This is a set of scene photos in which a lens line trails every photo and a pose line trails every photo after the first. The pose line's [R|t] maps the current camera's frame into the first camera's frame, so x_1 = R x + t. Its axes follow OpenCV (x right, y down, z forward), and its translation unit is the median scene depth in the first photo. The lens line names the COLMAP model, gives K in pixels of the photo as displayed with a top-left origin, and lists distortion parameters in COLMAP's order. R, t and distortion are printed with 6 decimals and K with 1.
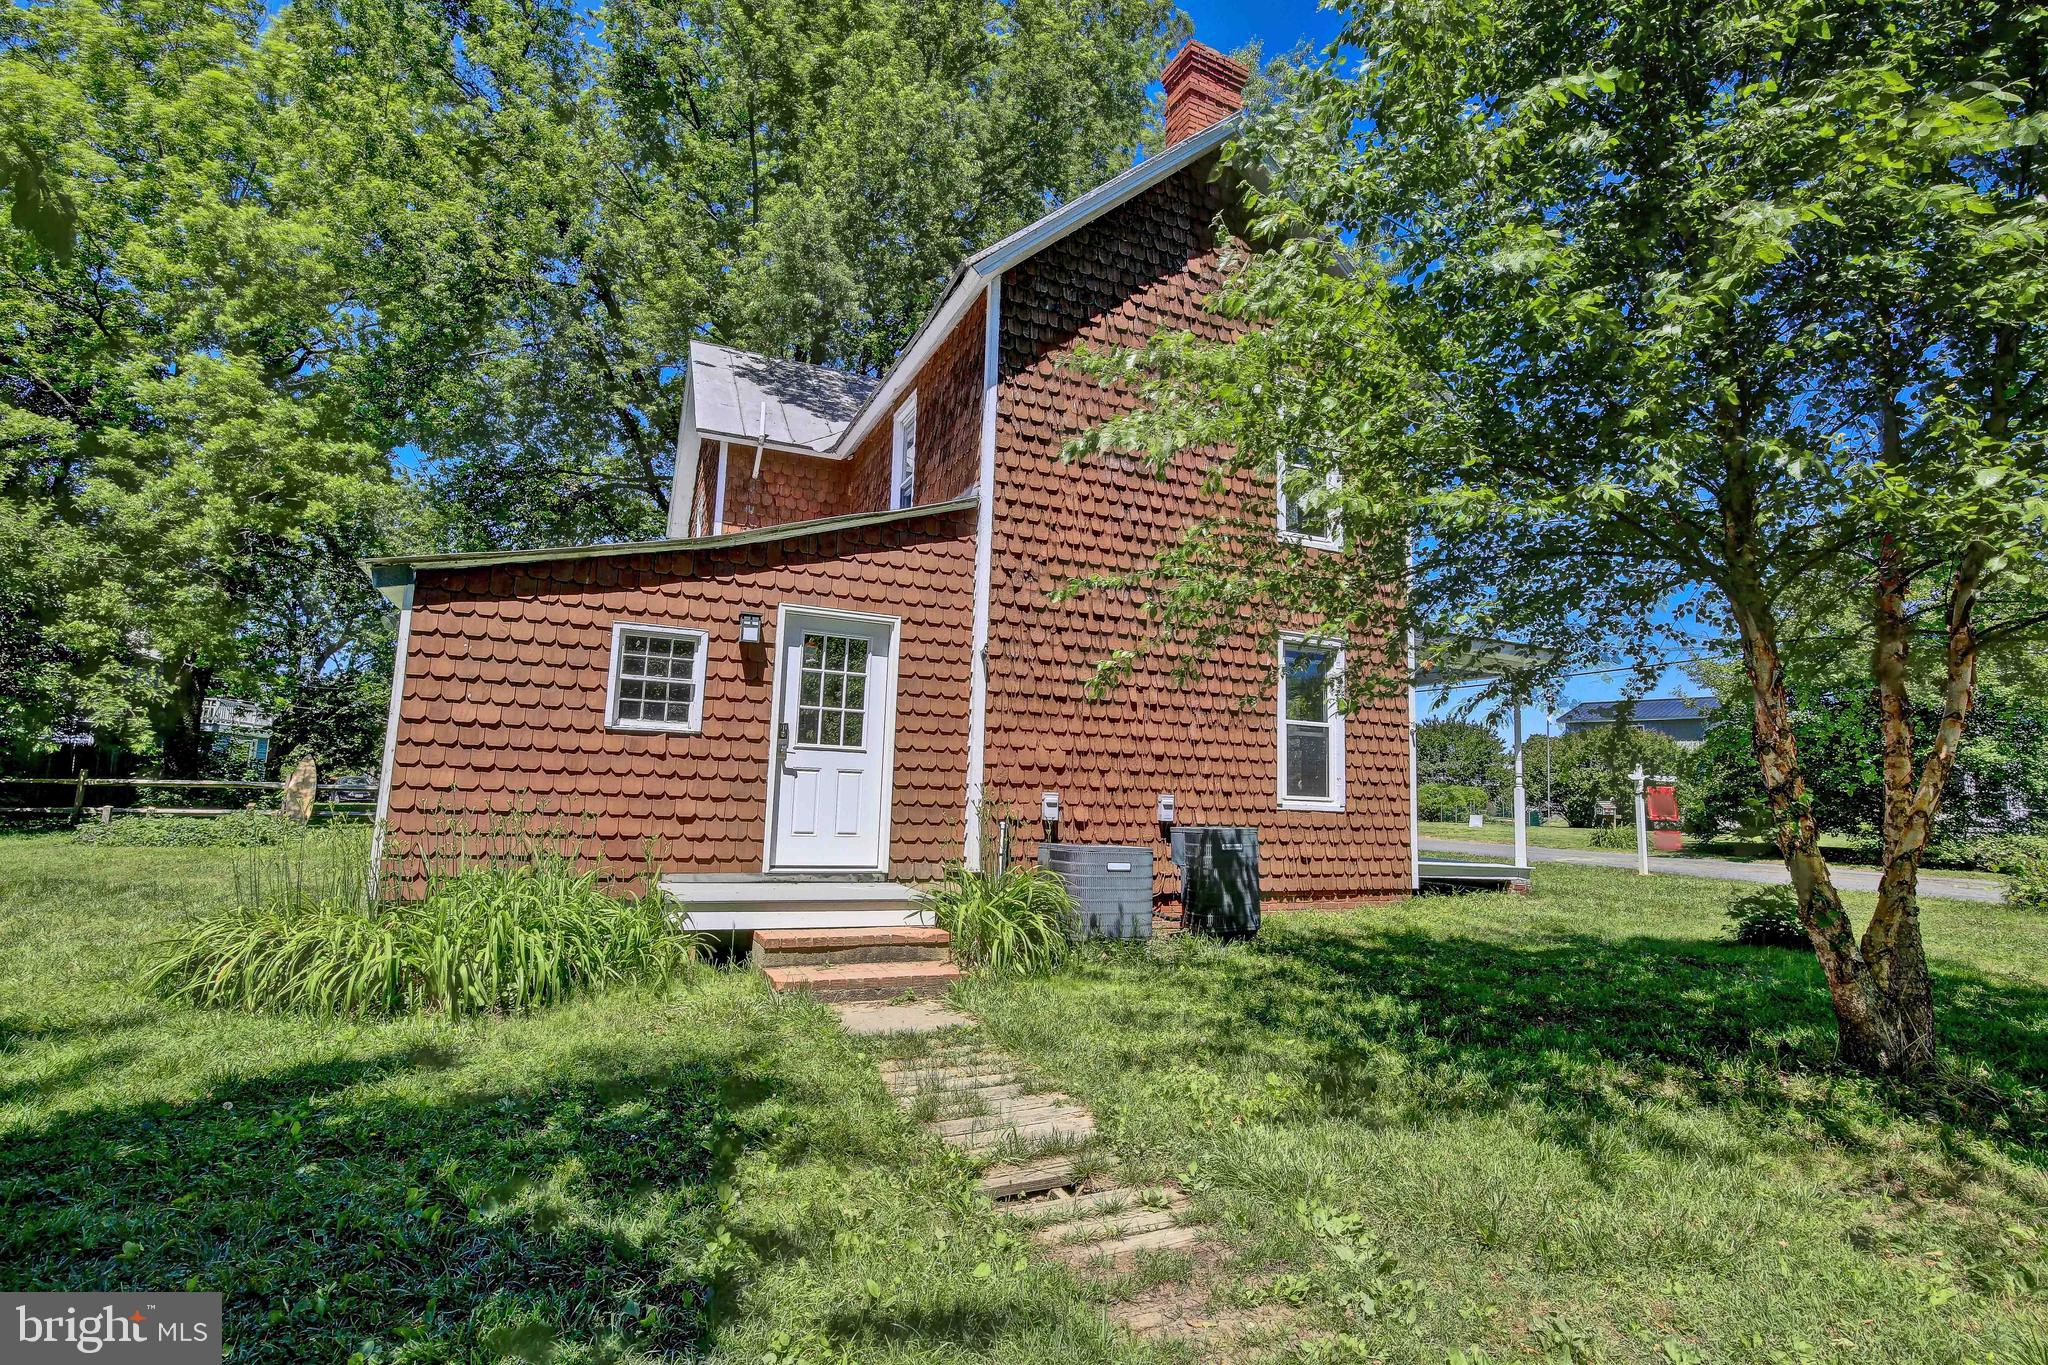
lens RADIAL K [[939.7, 0, 1020.9], [0, 939.7, 676.0], [0, 0, 1]] dist [-0.034585, 0.004598]
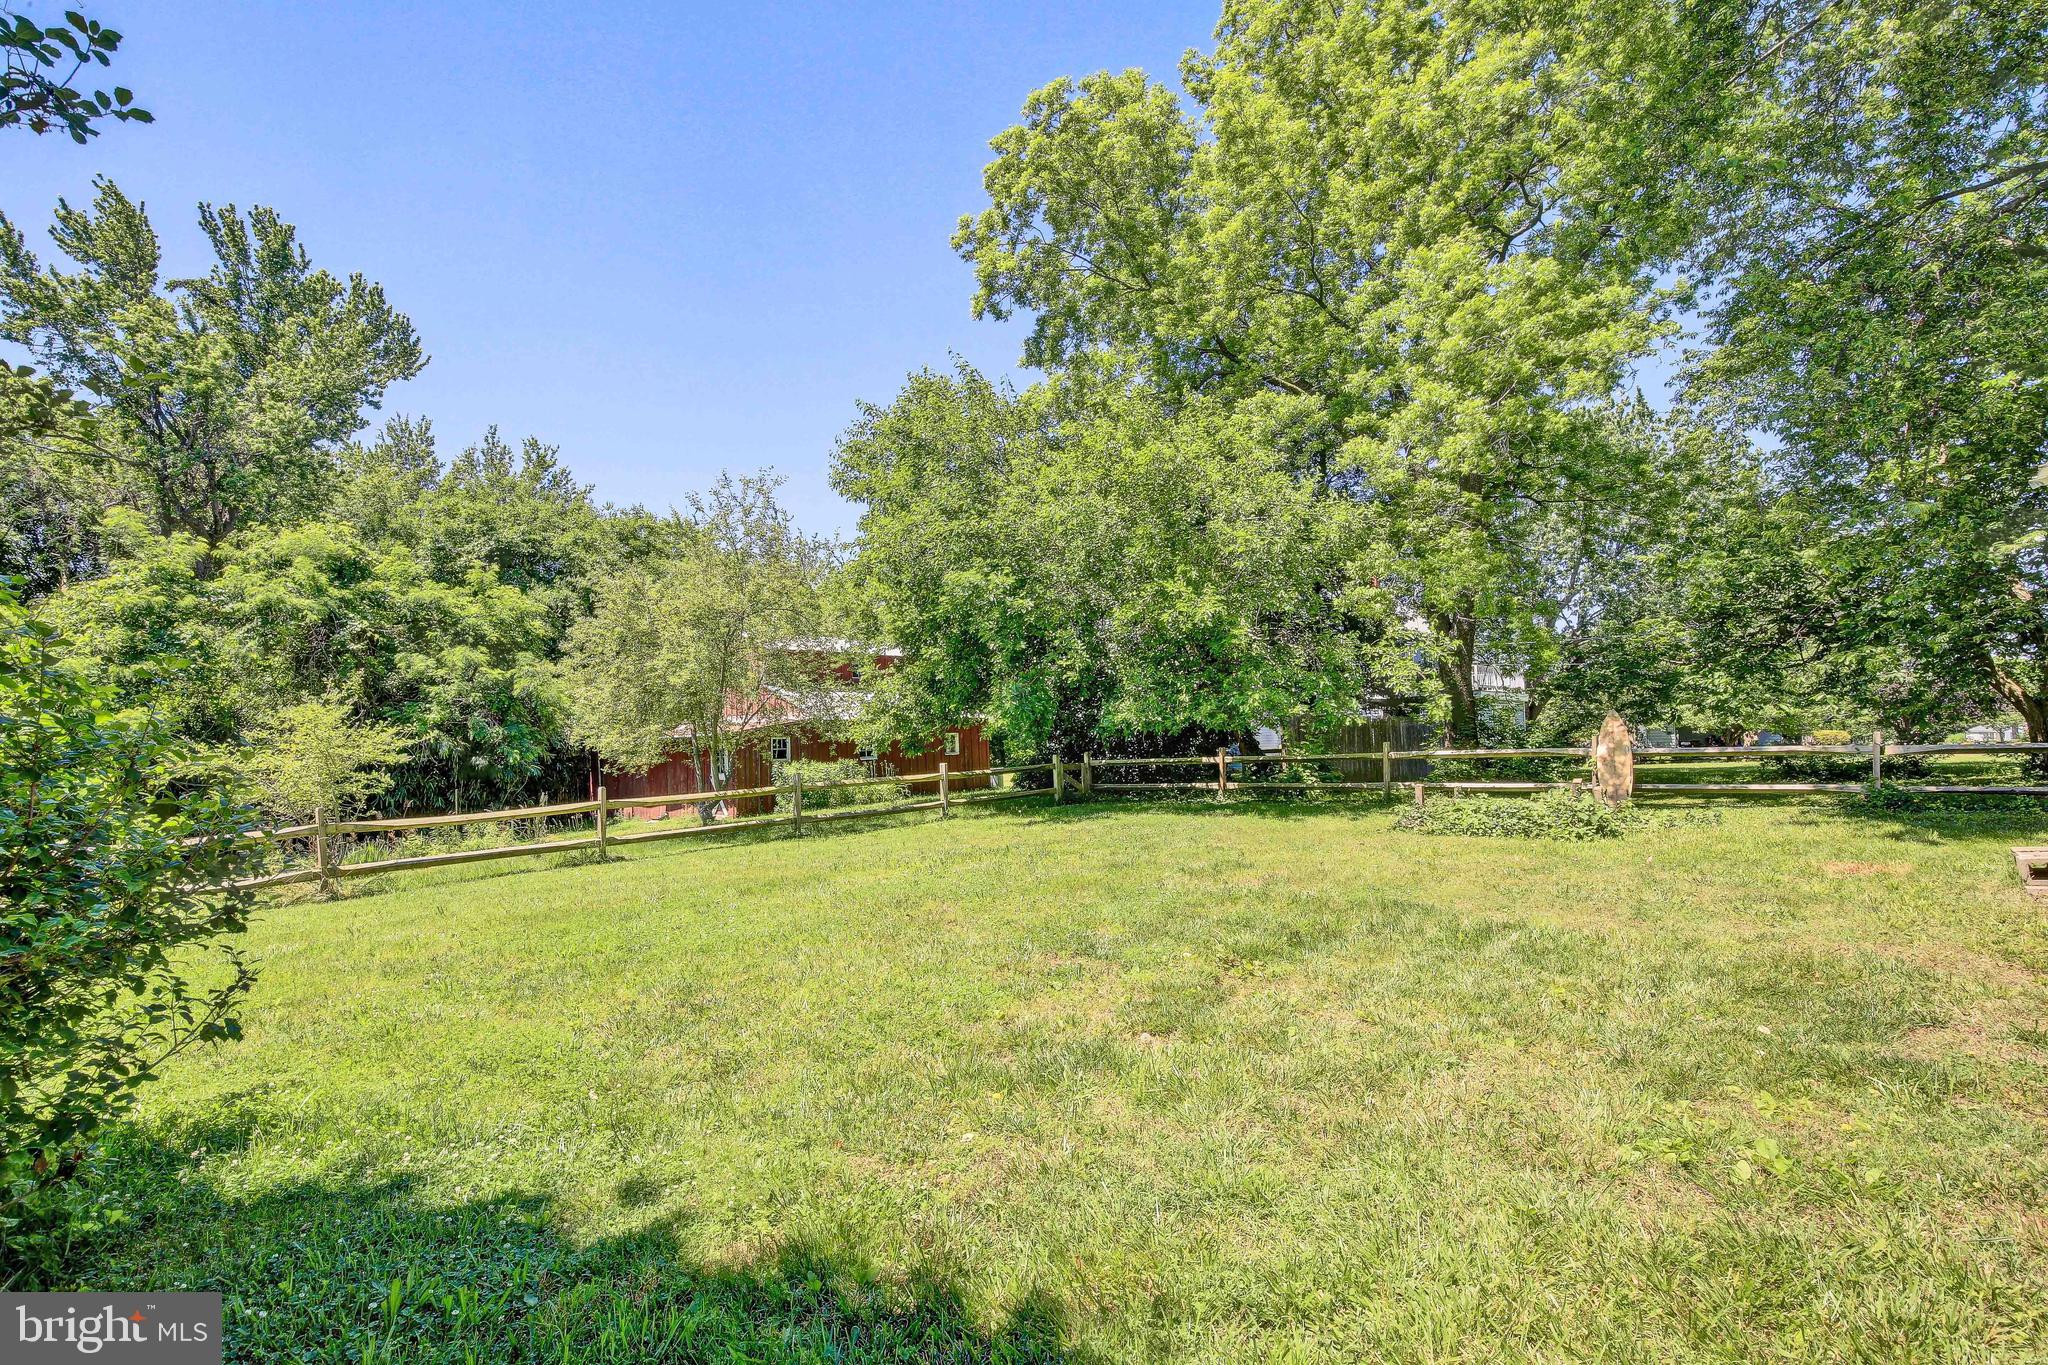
lens RADIAL K [[939.7, 0, 1018.2], [0, 939.7, 680.5], [0, 0, 1]] dist [-0.034585, 0.004598]
pose [[0.398774, -0.092593, -0.912363, -0.283046], [0.137583, 0.989670, -0.040304, 0.024659], [0.906670, -0.109453, 0.407394, 0.257604]]
